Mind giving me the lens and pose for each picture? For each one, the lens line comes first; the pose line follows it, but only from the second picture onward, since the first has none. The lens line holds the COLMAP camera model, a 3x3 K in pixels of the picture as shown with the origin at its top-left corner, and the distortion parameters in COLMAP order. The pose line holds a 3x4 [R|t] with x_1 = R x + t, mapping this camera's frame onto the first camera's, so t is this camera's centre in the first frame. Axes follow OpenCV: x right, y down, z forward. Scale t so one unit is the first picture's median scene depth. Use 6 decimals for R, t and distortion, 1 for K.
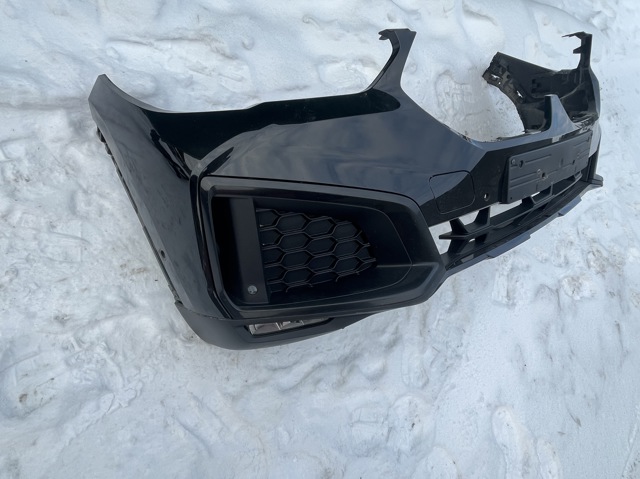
lens RADIAL K [[365.9, 0, 319.5], [0, 365.9, 231.6], [0, 0, 1]] dist [-0.002236, -0.002938]
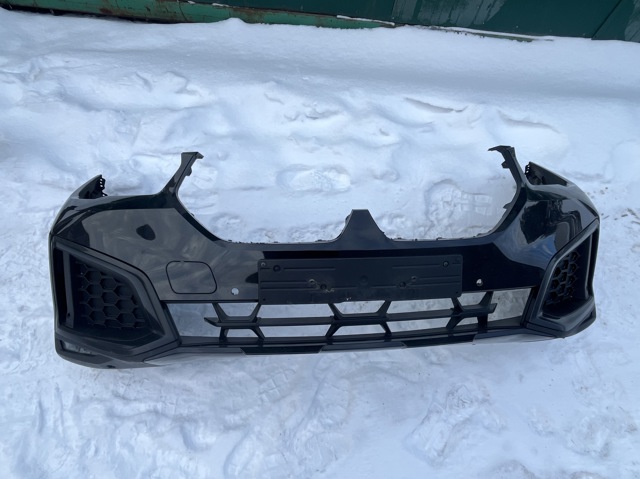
lens RADIAL K [[365.9, 0, 319.5], [0, 365.9, 231.6], [0, 0, 1]] dist [-0.002236, -0.002938]
pose [[0.833791, 0.119979, -0.538886, 0.847315], [-0.245471, 0.954874, -0.167209, -0.099331], [0.494507, 0.271699, 0.825617, 0.119538]]
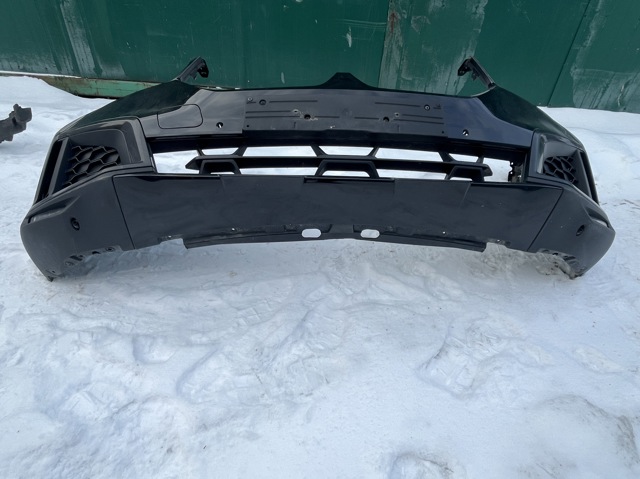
lens RADIAL K [[365.9, 0, 319.5], [0, 365.9, 231.6], [0, 0, 1]] dist [-0.002236, -0.002938]
pose [[0.818042, -0.149674, -0.555341, 0.871601], [-0.253528, 0.772844, -0.581752, 0.496257], [0.516266, 0.616692, 0.594273, 0.476675]]
